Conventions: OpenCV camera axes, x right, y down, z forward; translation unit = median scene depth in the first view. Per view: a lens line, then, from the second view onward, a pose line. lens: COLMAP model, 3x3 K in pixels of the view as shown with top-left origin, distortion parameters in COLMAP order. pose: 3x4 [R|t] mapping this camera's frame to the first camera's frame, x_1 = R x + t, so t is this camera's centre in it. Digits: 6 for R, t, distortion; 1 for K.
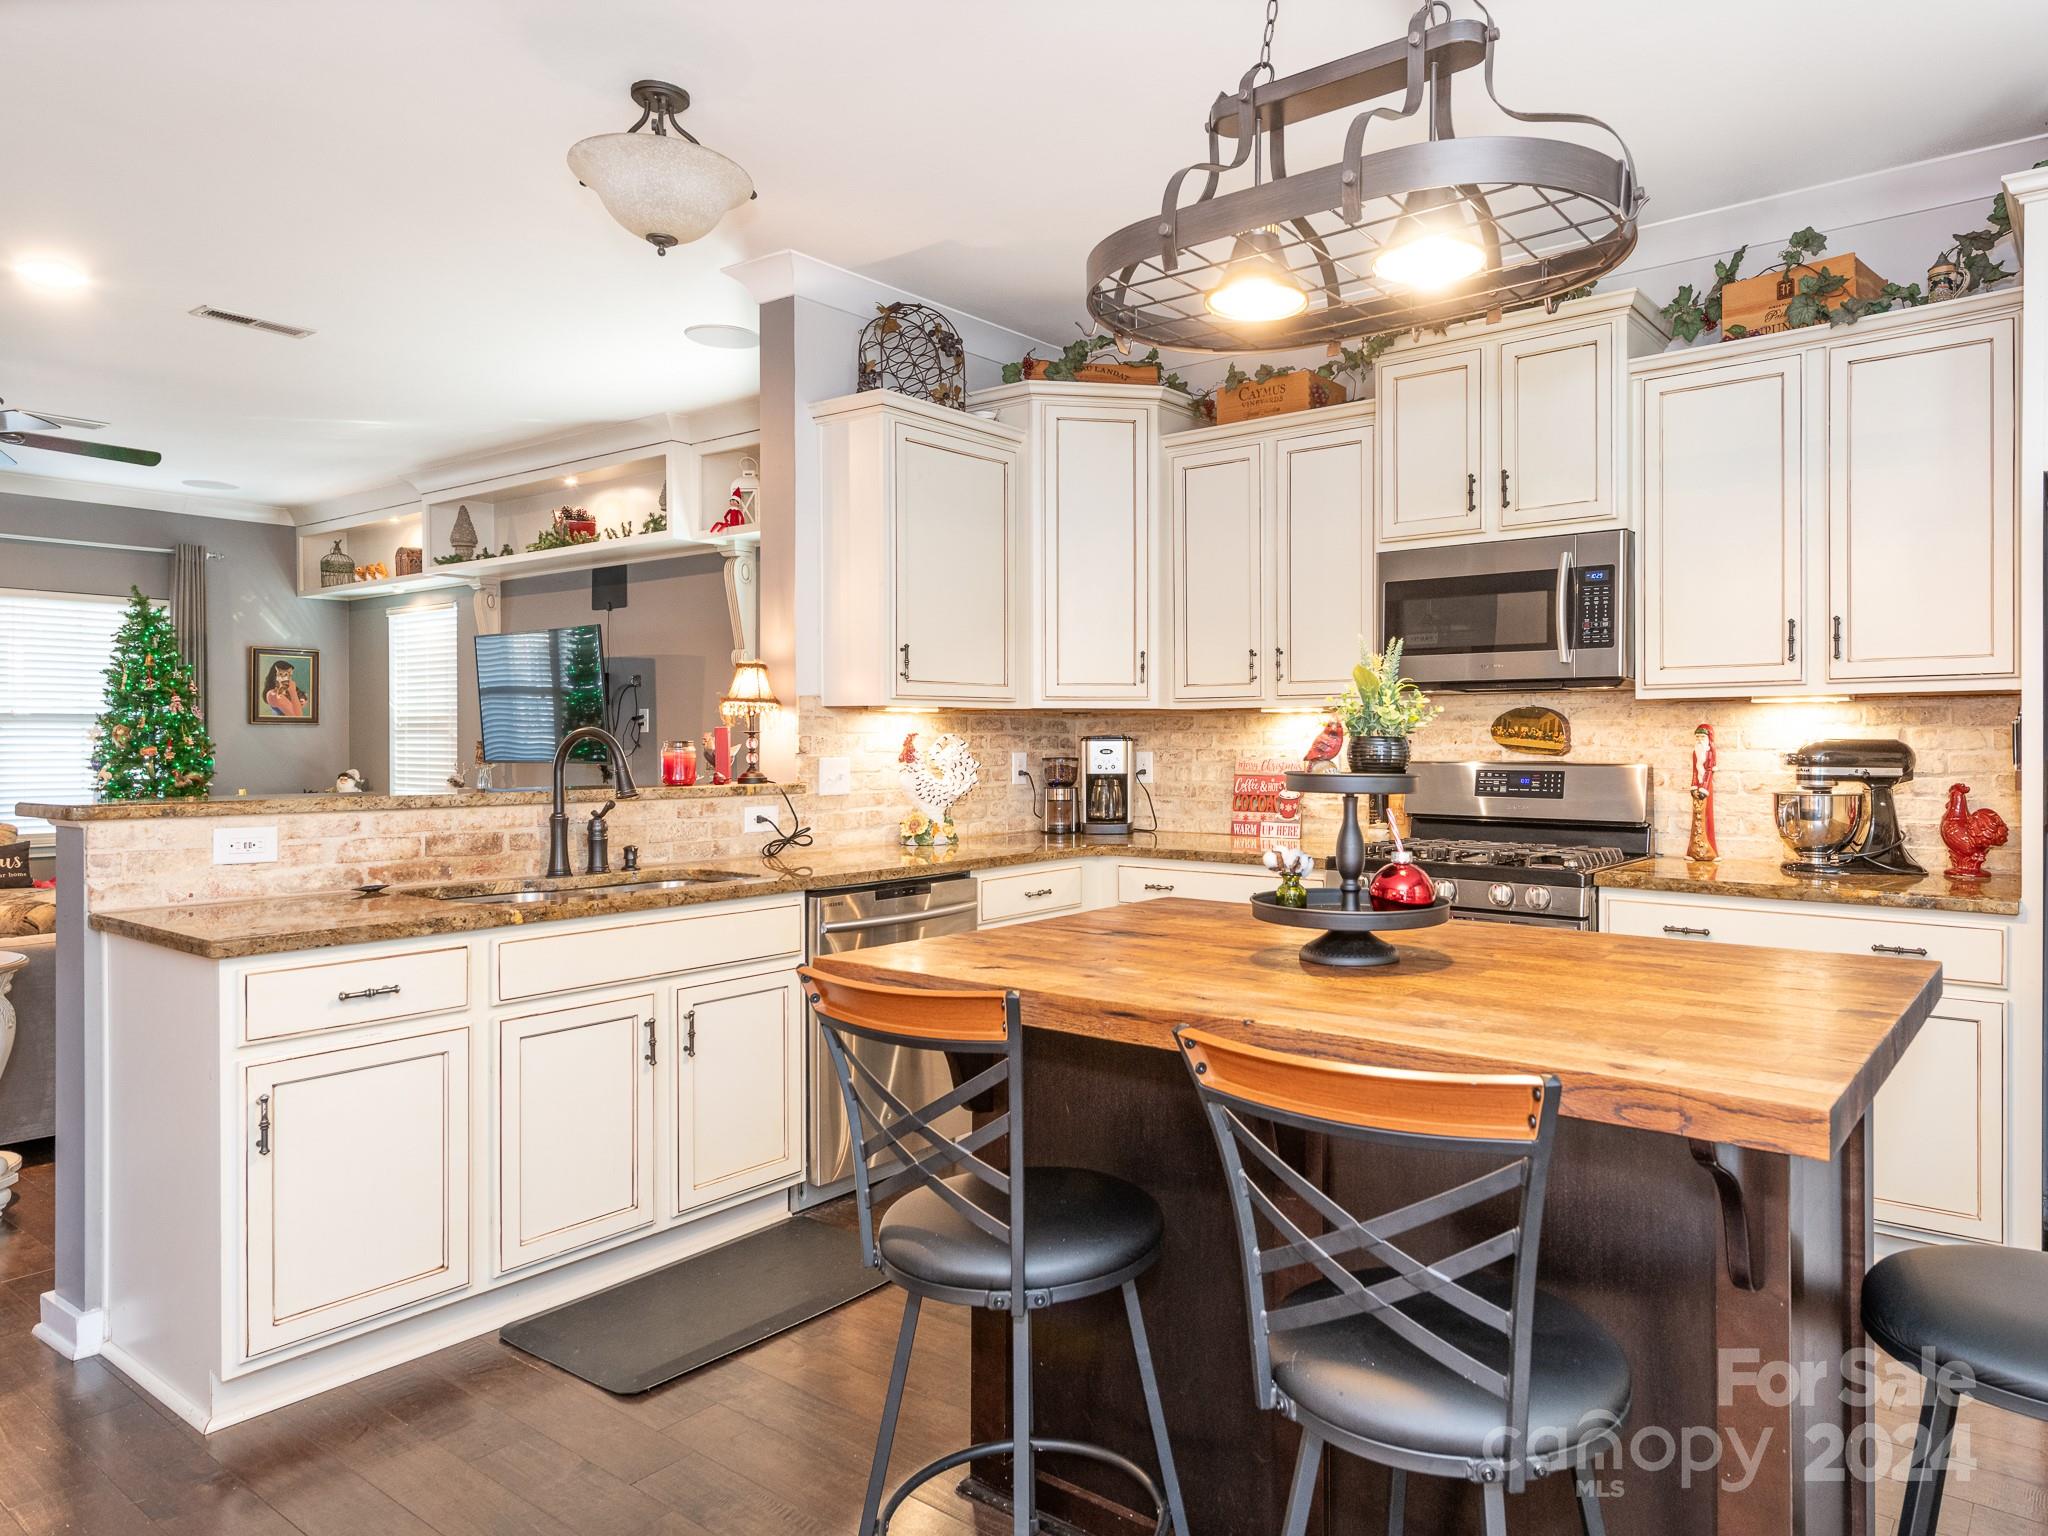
lens RADIAL K [[1262.7, 0, 1149.5], [0, 1262.7, 744.7], [0, 0, 1]] dist [-0.004626, 0.000844]
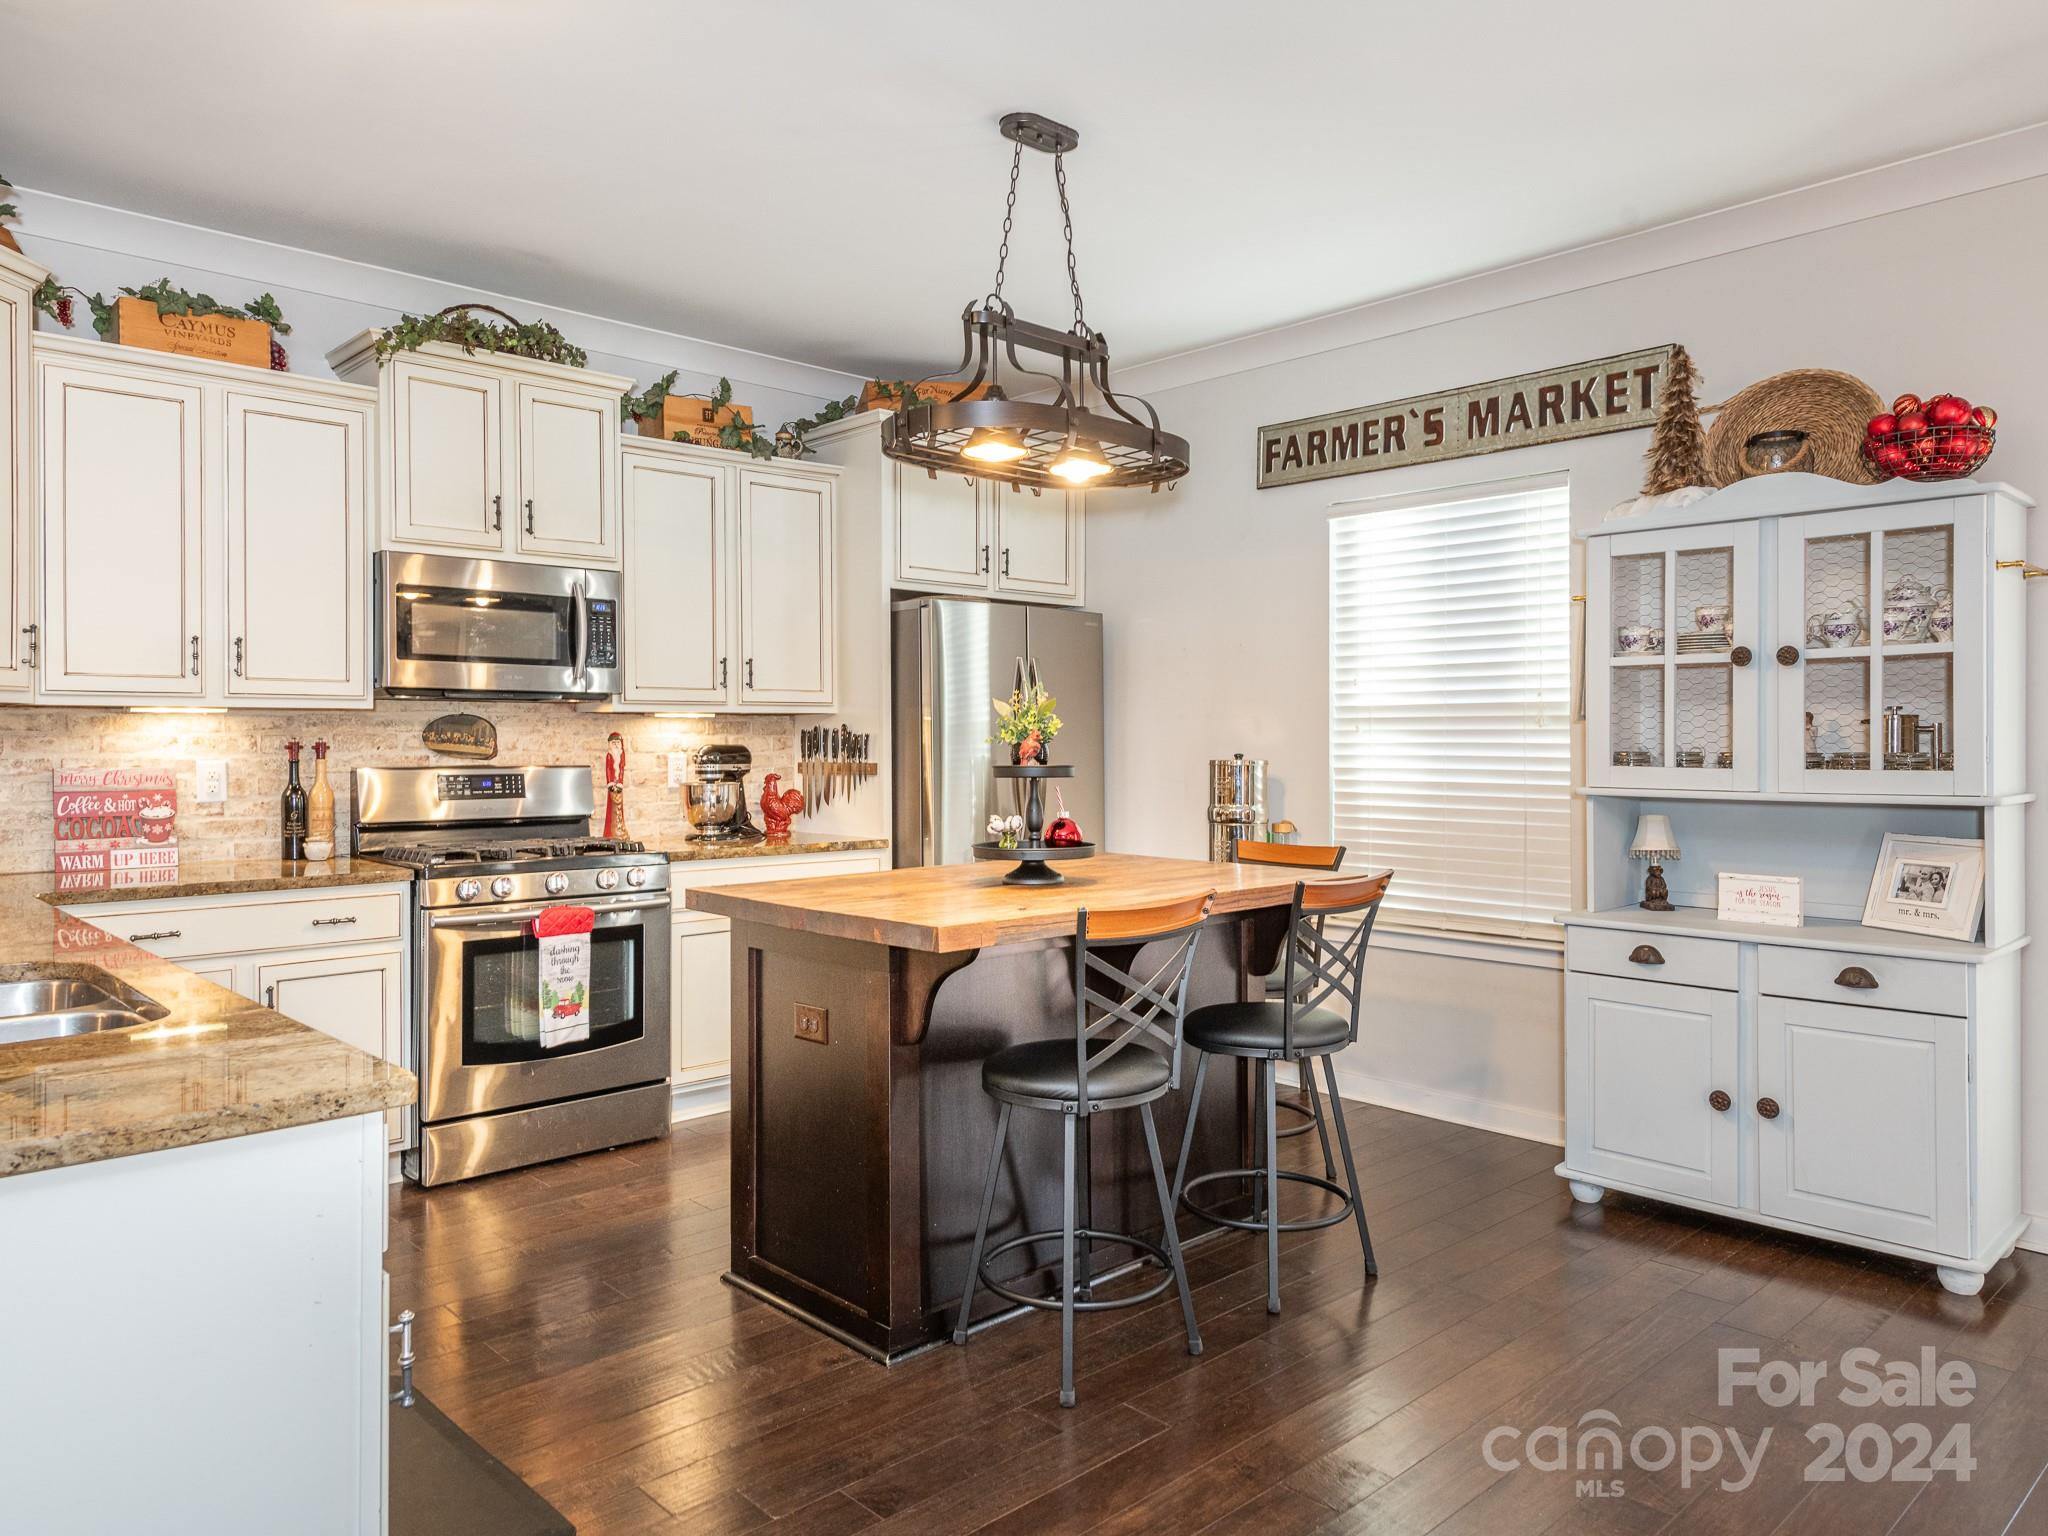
lens RADIAL K [[1343.9, 0, 1030.1], [0, 1343.9, 739.1], [0, 0, 1]] dist [-0.005393, -0.006310]
pose [[0.181819, 0.002827, 0.983328, -0.696945], [0.004901, 0.999981, -0.003781, -0.002409], [-0.983320, 0.005506, 0.181802, 0.317034]]
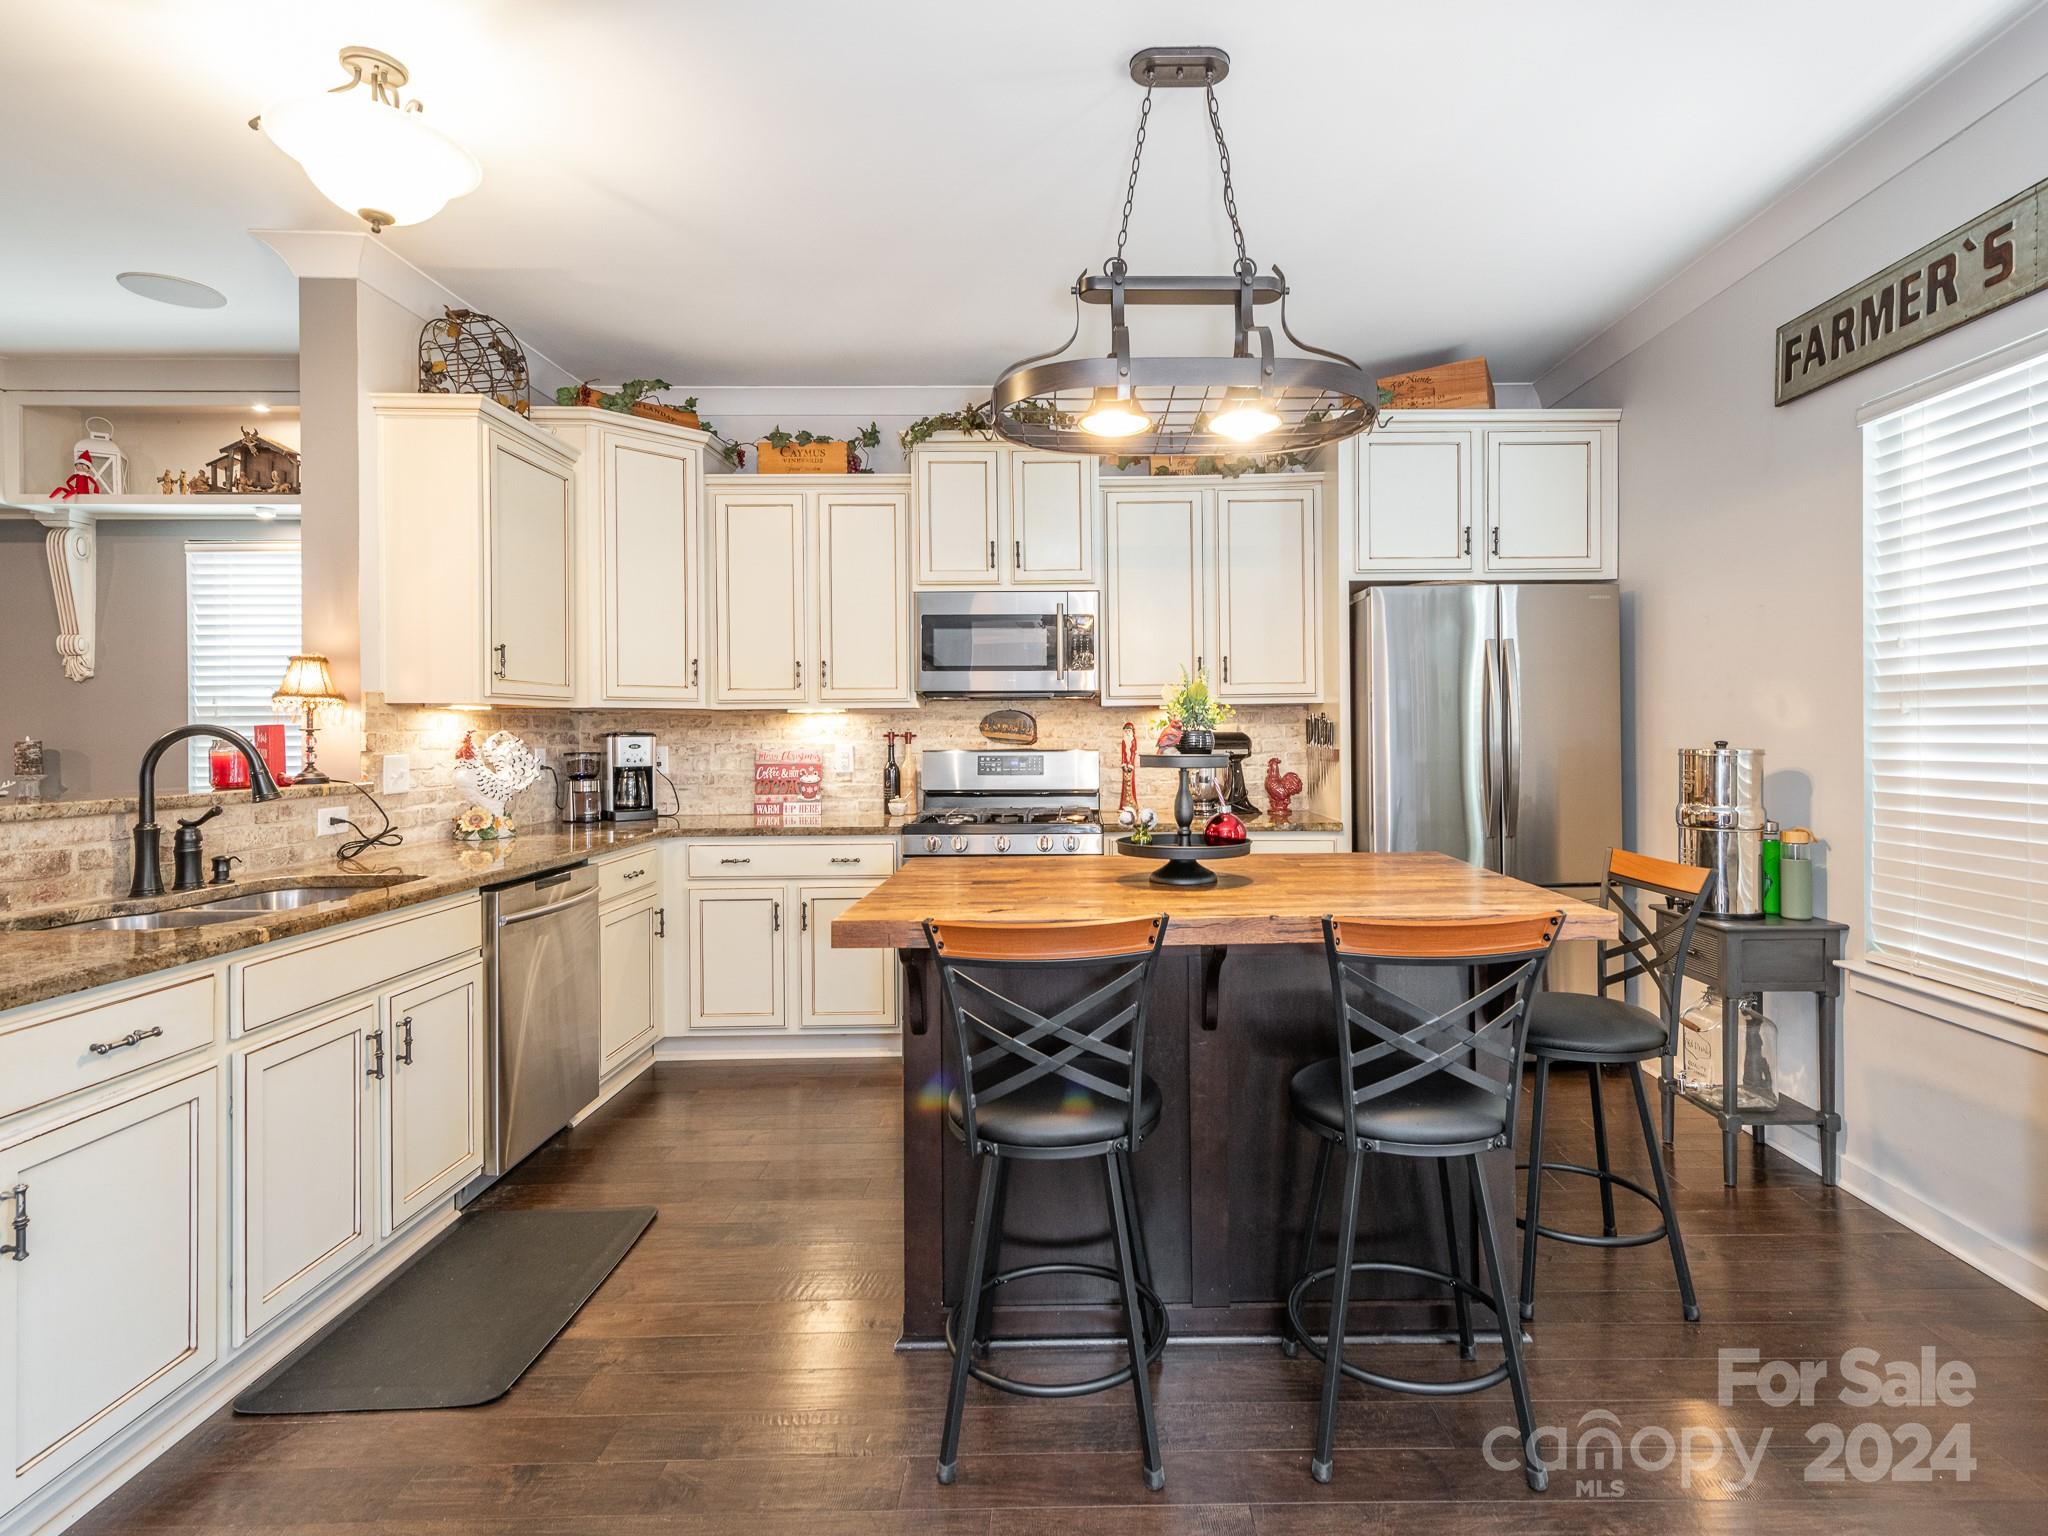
lens RADIAL K [[1011.1, 0, 1098.6], [0, 1011.1, 730.7], [0, 0, 1]] dist [-0.003970, -0.003321]
pose [[0.802357, -0.003687, 0.596833, -0.278080], [0.008538, 0.999949, -0.005301, -0.000288], [-0.596784, 0.009349, 0.802348, 0.041409]]
